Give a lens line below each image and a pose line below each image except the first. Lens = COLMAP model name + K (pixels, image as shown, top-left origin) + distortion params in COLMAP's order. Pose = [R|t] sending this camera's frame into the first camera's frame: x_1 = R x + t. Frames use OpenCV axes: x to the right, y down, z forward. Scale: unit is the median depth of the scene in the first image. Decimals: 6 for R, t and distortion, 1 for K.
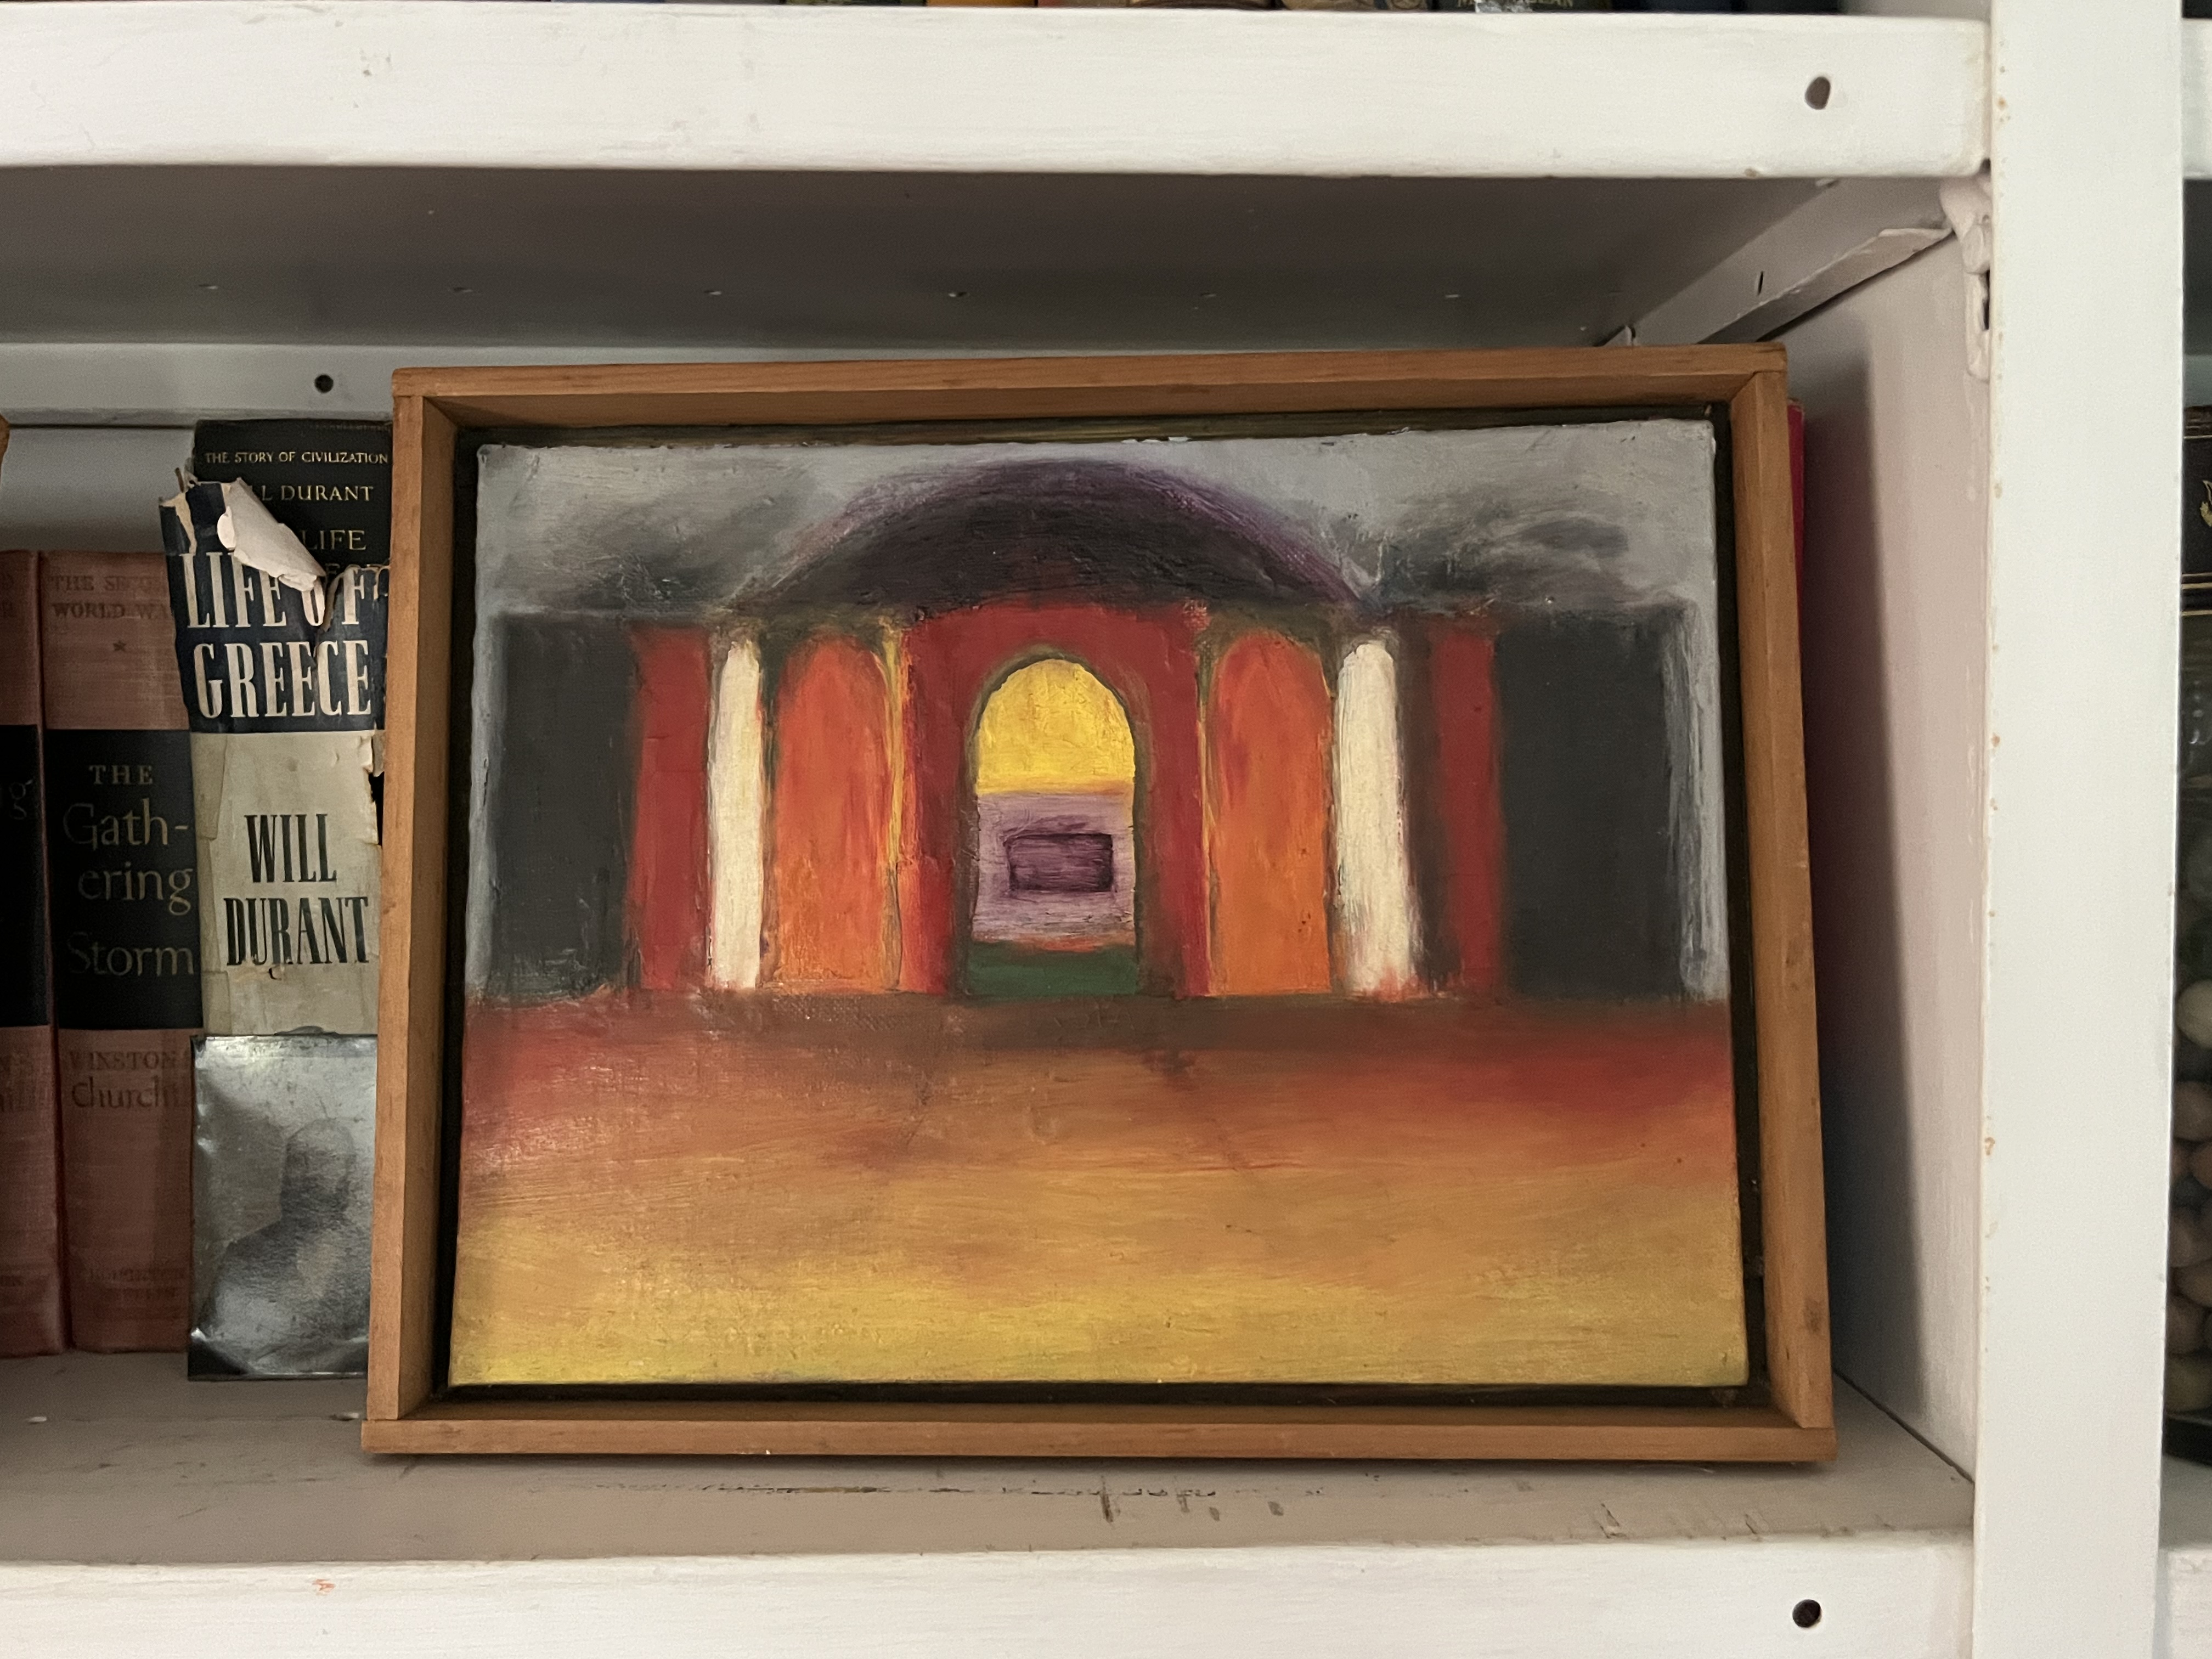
lens RADIAL K [[1803.9, 0, 1106.7], [0, 1803.9, 830.4], [0, 0, 1]] dist [0.006351, 0.002739]
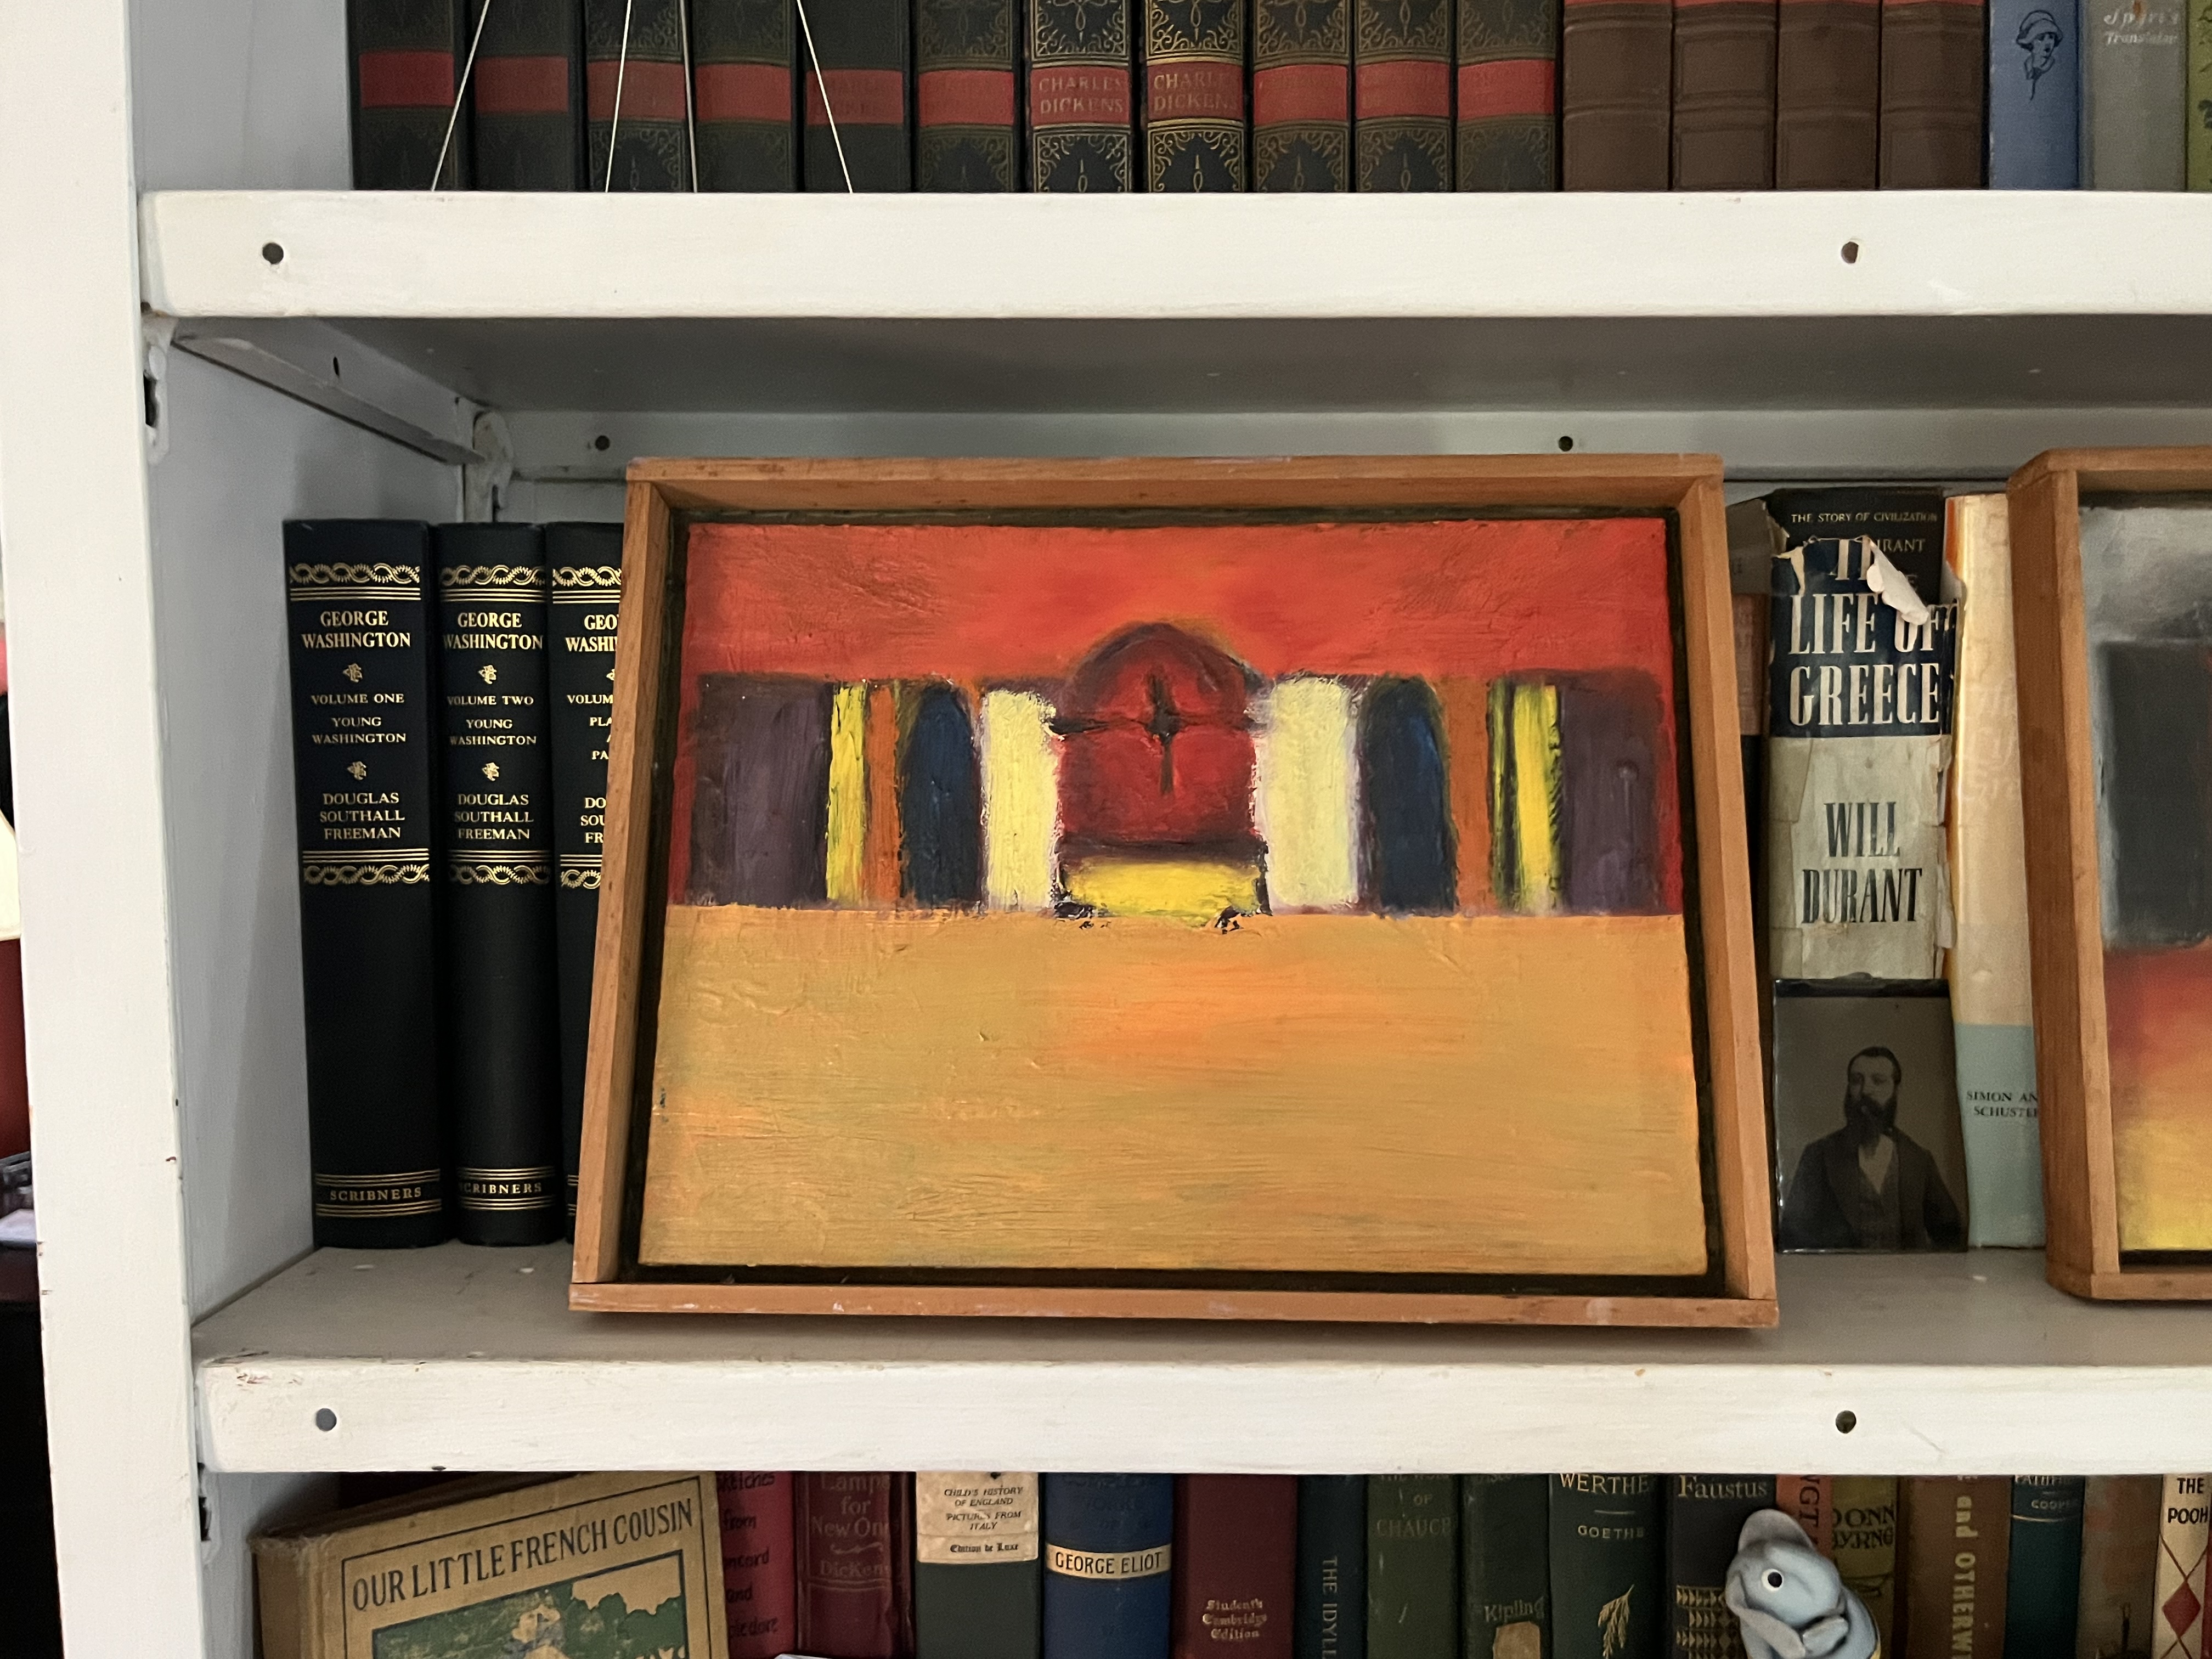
lens RADIAL K [[1803.9, 0, 1105.3], [0, 1803.9, 828.1], [0, 0, 1]] dist [0.006351, 0.002739]
pose [[0.998742, 0.000994, -0.050128, -0.921160], [-0.001162, 0.999994, -0.003336, 0.013823], [0.050124, 0.003390, 0.998737, -0.277605]]
